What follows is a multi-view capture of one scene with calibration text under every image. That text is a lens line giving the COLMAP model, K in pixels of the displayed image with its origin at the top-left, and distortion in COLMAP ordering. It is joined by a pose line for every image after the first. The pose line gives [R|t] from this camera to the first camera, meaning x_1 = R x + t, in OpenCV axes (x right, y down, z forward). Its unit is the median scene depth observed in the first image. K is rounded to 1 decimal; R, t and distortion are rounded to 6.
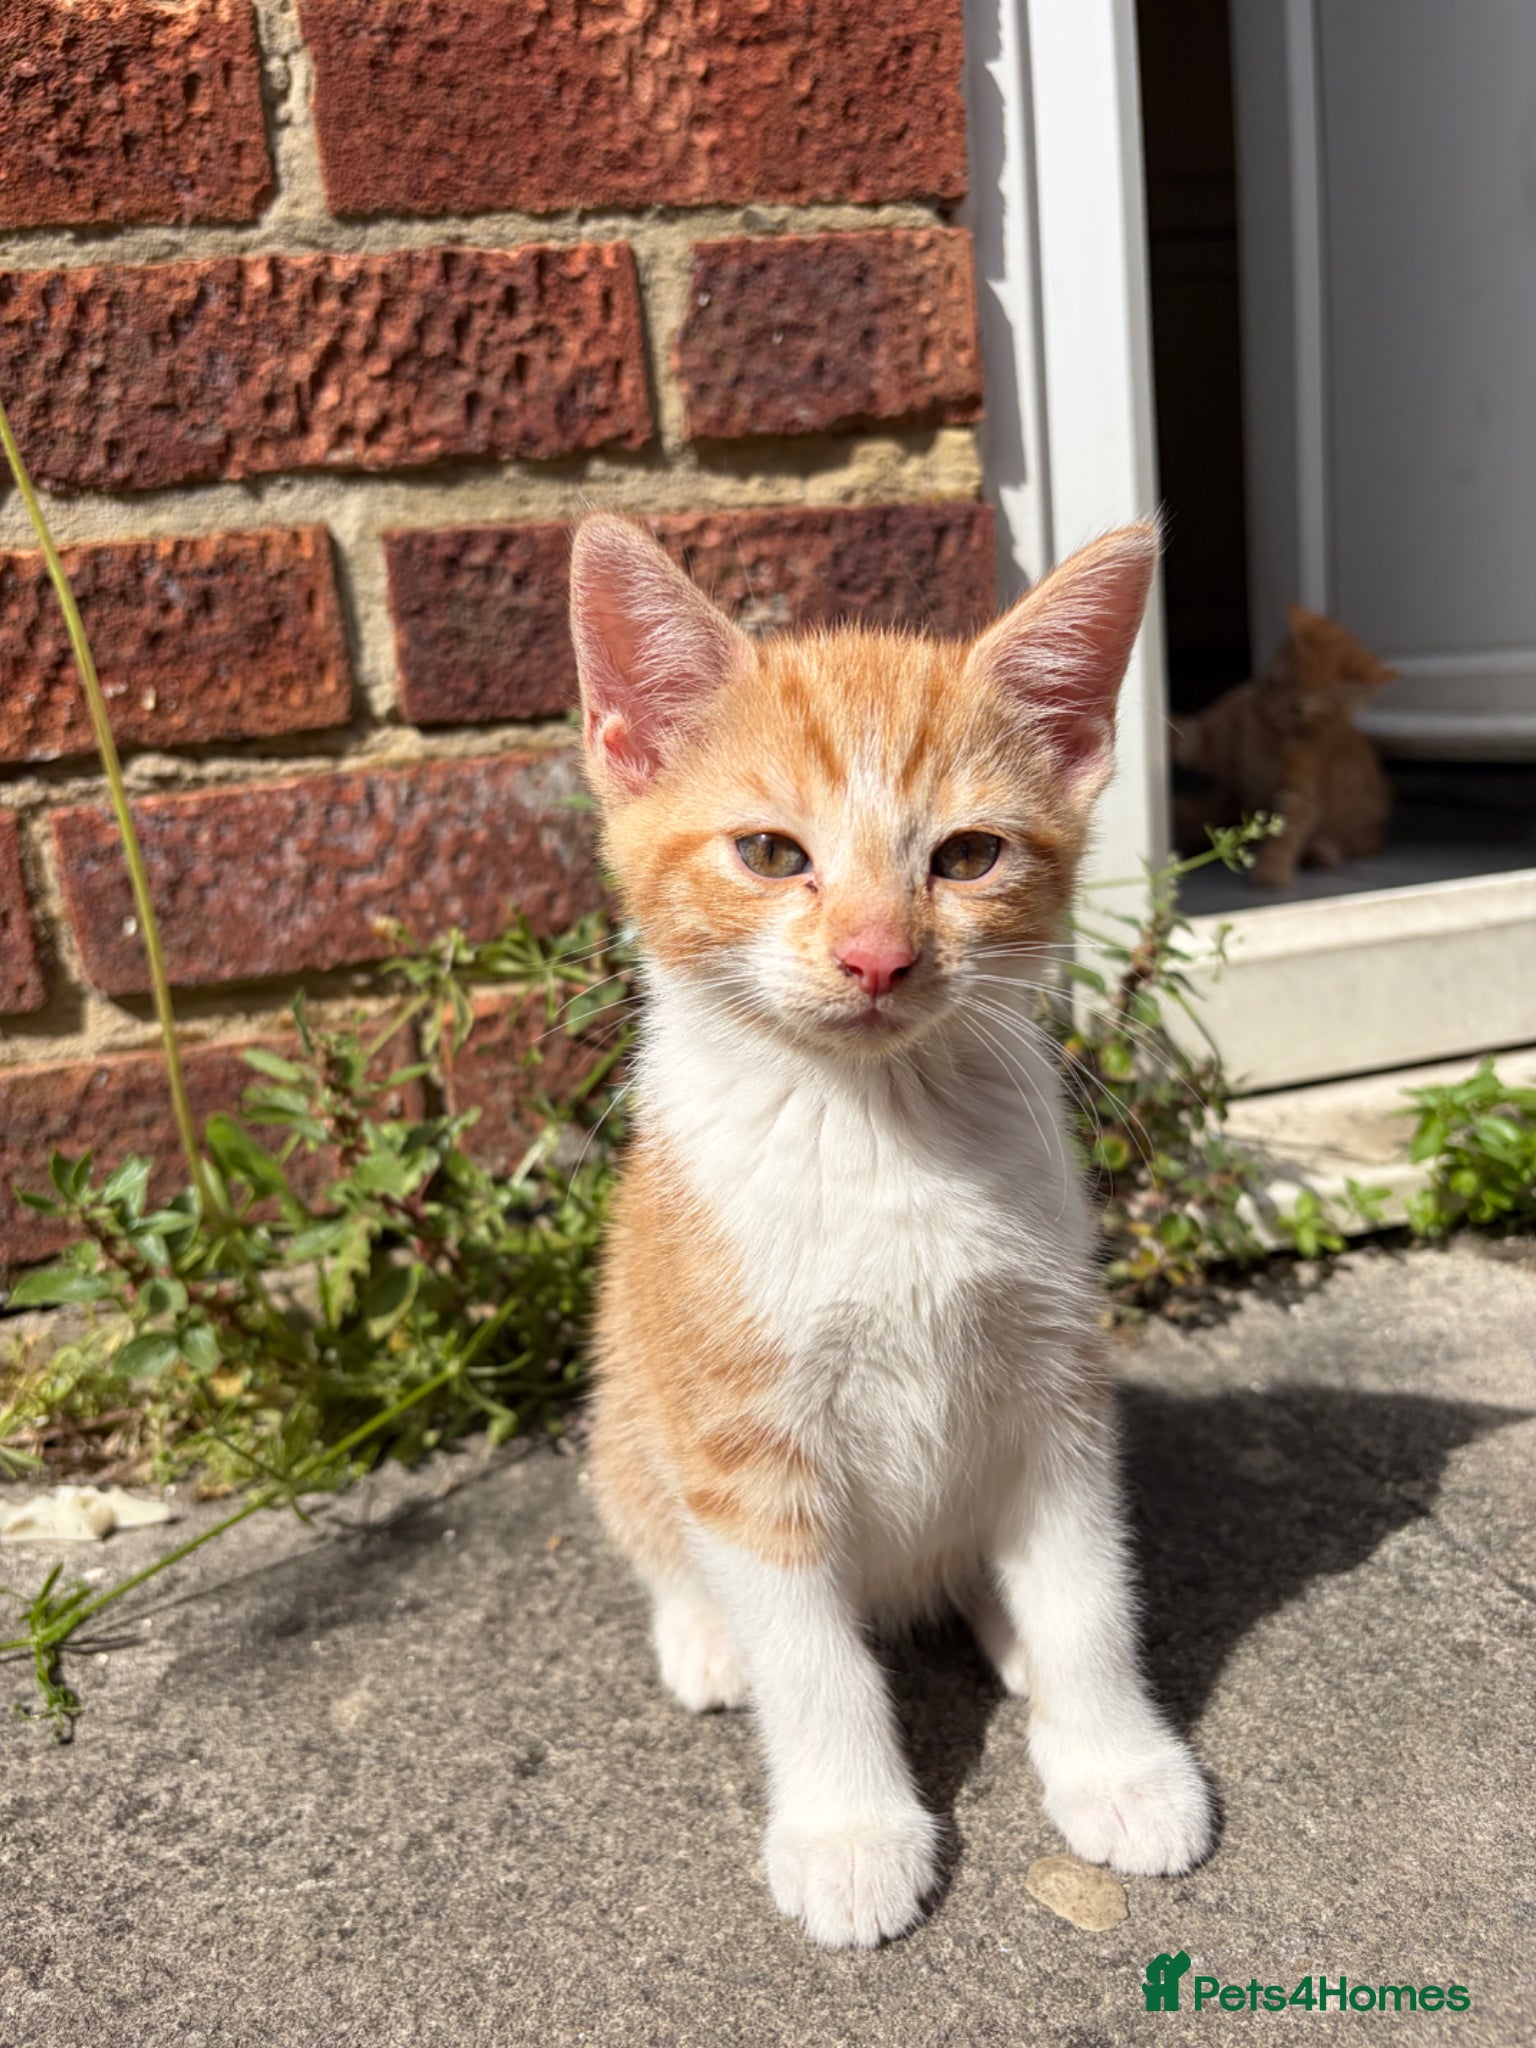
lens RADIAL K [[1565.2, 0, 779.8], [0, 1565.2, 1036.2], [0, 0, 1]] dist [0.014812, -0.042867]
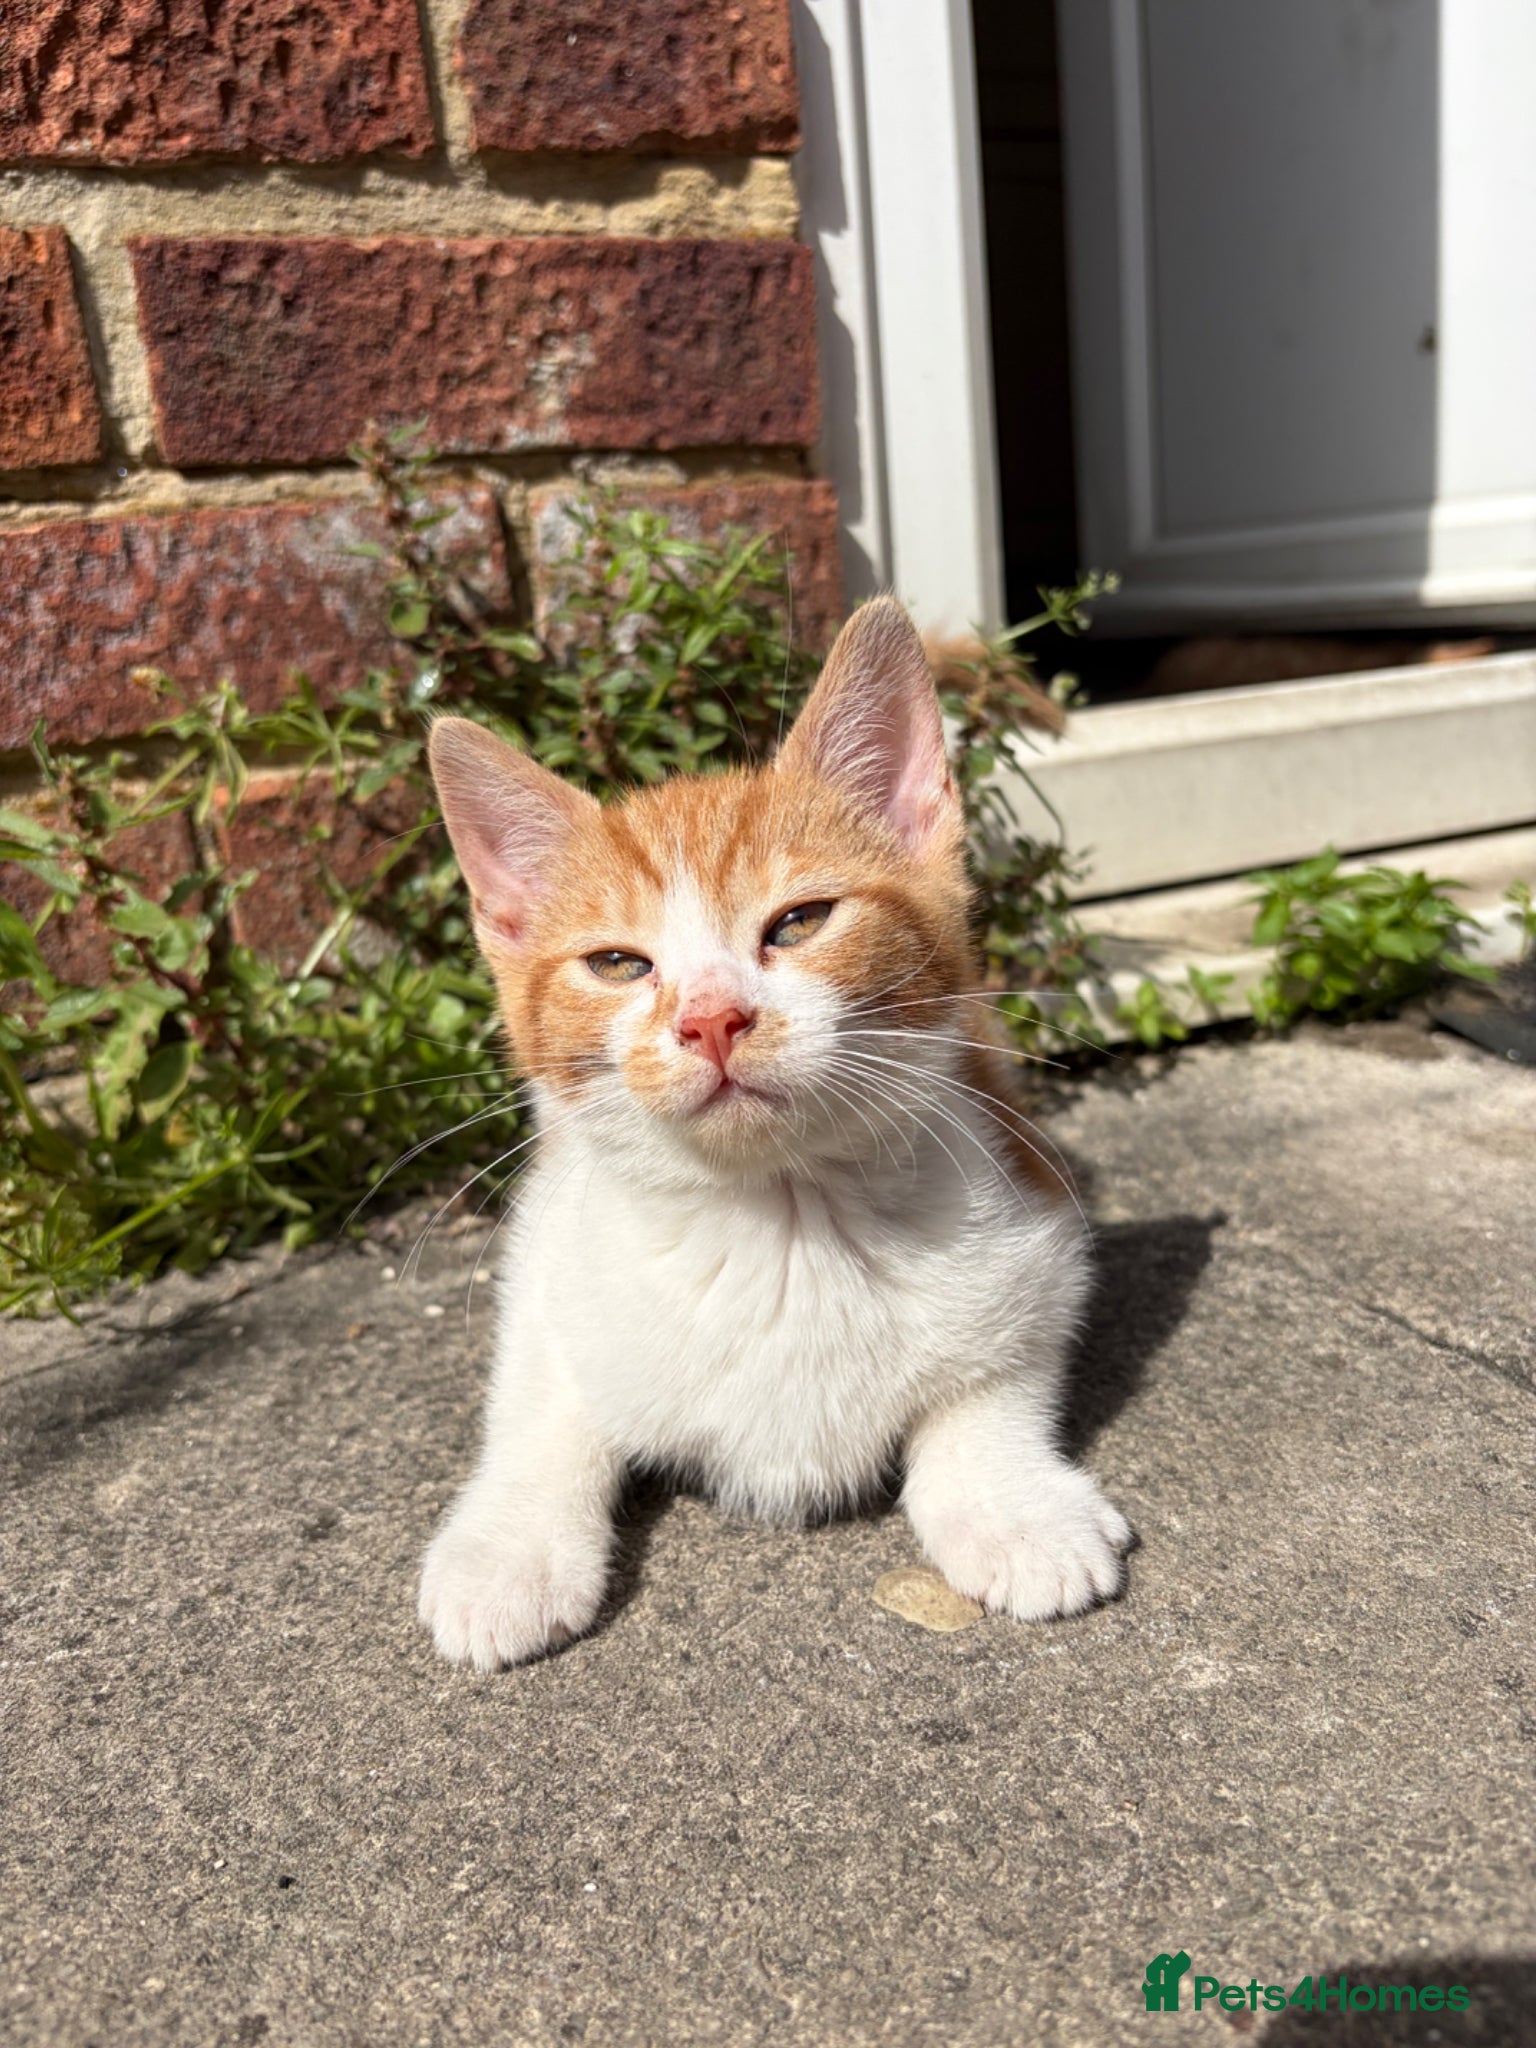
lens RADIAL K [[1565.2, 0, 762.2], [0, 1565.2, 1059.0], [0, 0, 1]] dist [0.014812, -0.042867]
pose [[0.995449, -0.025056, 0.091948, 0.010305], [0.021099, 0.998819, 0.043762, 0.110787], [-0.092936, -0.041623, 0.994802, 0.066745]]
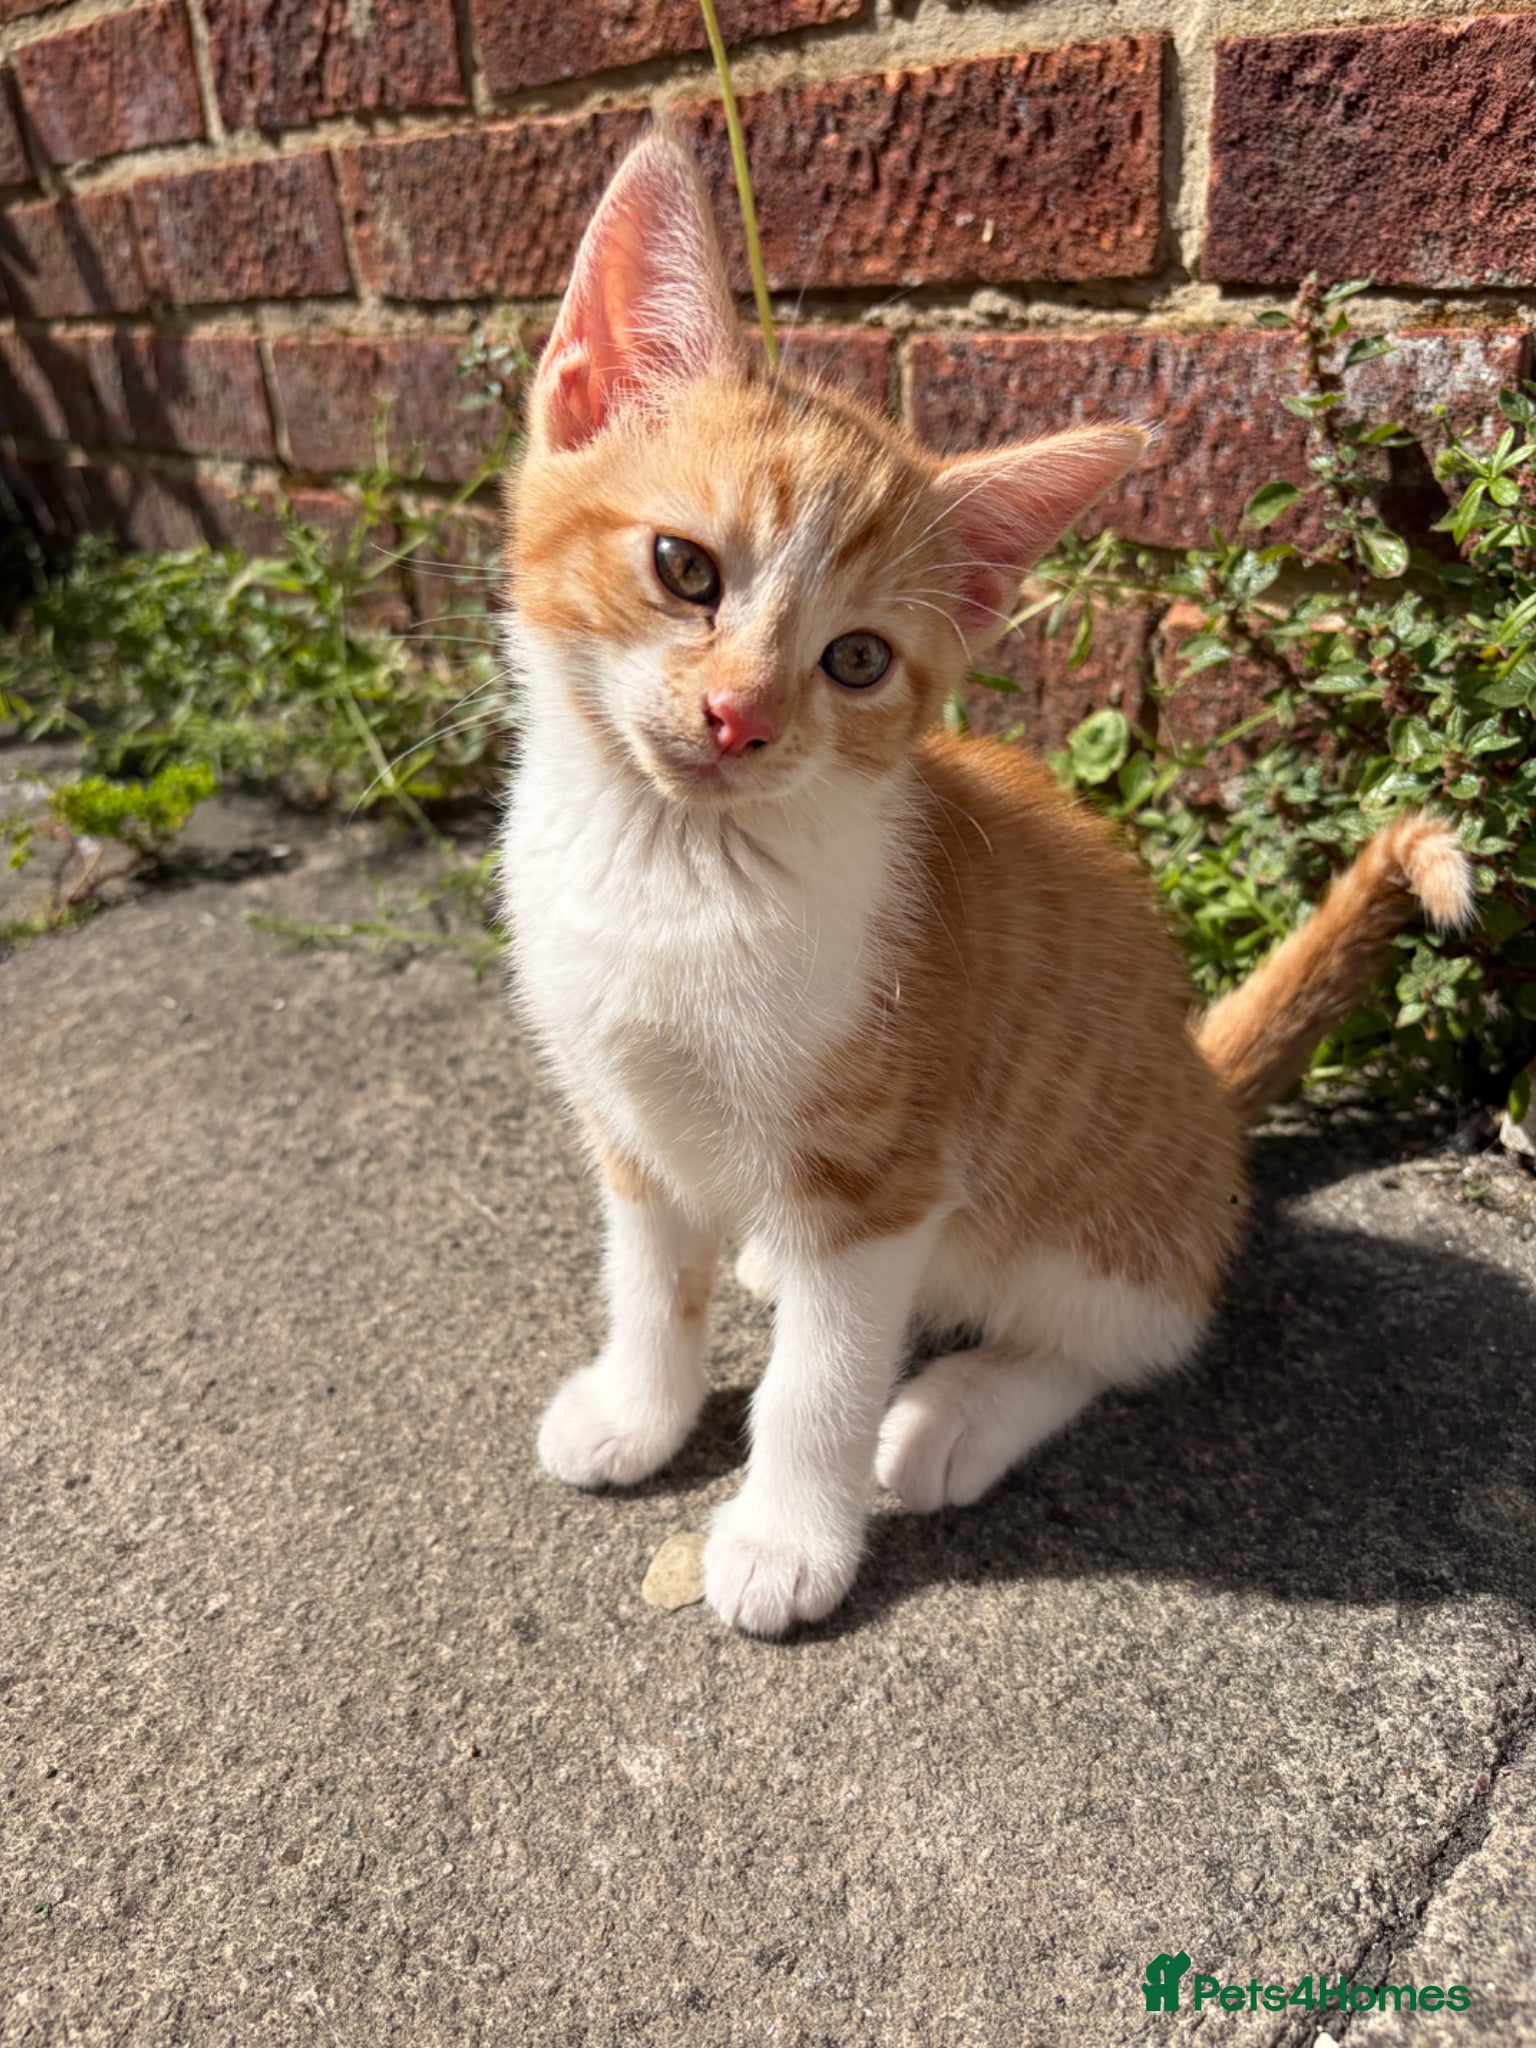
lens RADIAL K [[1565.2, 0, 773.2], [0, 1565.2, 1056.7], [0, 0, 1]] dist [0.014812, -0.042867]
pose [[0.516125, 0.463295, -0.720398, 0.493702], [-0.188403, 0.881891, 0.432173, -0.152985], [0.835536, -0.087330, 0.542452, 0.281713]]
